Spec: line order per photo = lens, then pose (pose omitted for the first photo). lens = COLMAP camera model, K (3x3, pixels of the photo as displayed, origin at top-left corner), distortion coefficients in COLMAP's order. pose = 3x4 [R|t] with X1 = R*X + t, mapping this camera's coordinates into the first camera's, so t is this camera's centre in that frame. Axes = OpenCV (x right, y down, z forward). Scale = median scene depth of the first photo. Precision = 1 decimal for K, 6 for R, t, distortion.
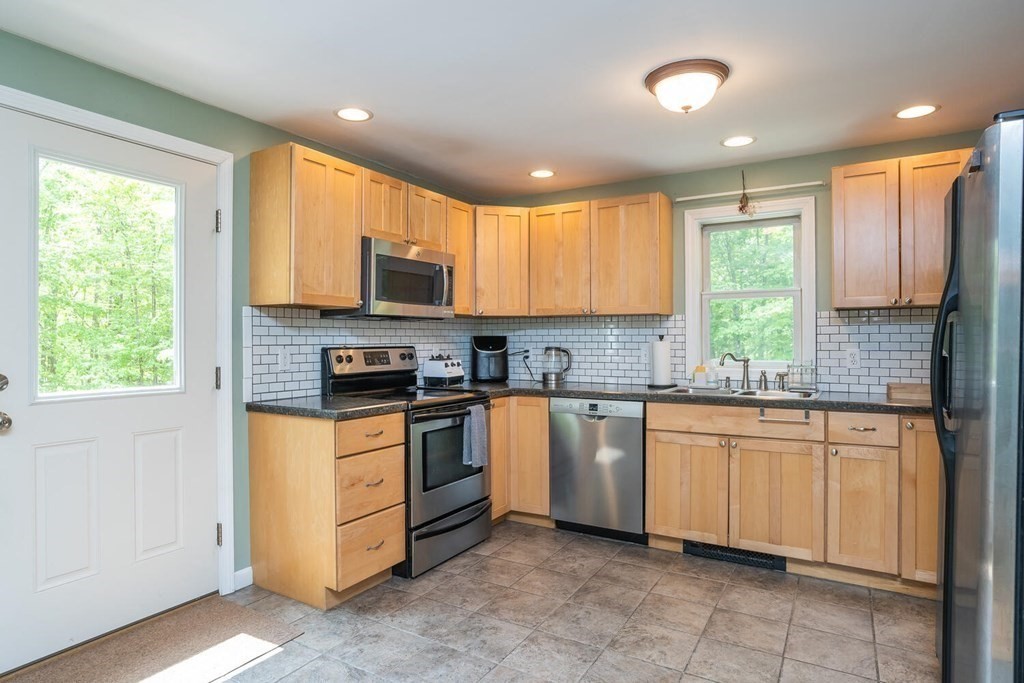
lens RADIAL K [[587.9, 0, 493.0], [0, 587.9, 340.0], [0, 0, 1]] dist [-0.036887, 0.001872]
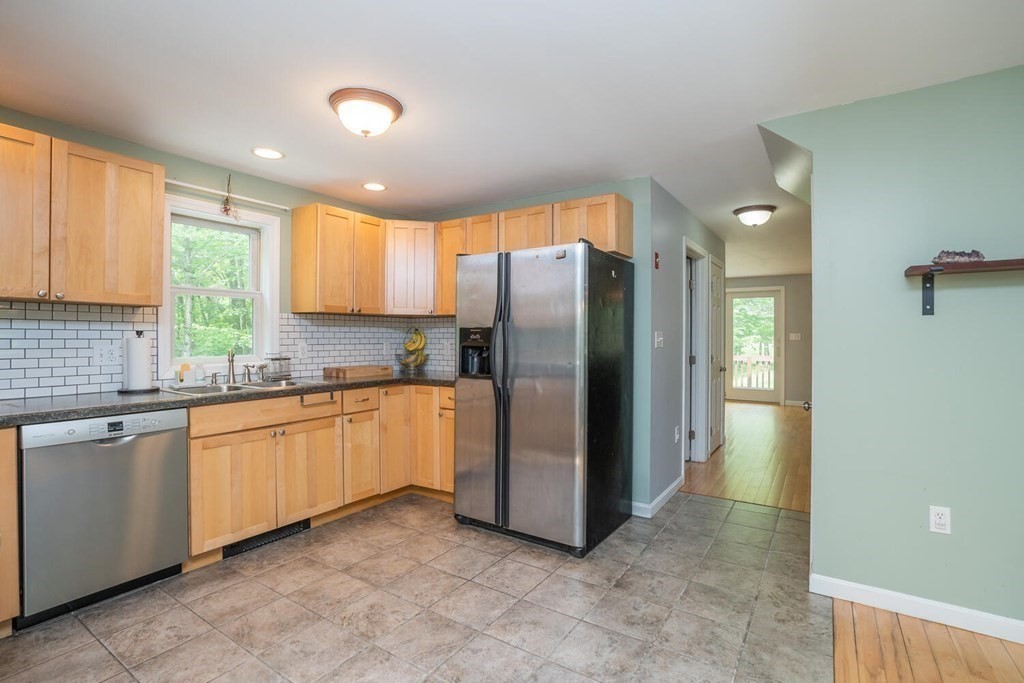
lens RADIAL K [[471.8, 0, 513.7], [0, 471.8, 332.5], [0, 0, 1]] dist [-0.045709, 0.013238]
pose [[0.032749, 0.008249, 0.999430, -0.428131], [-0.003070, 0.999962, -0.008153, -0.002078], [-0.999459, -0.002801, 0.032773, 0.513994]]
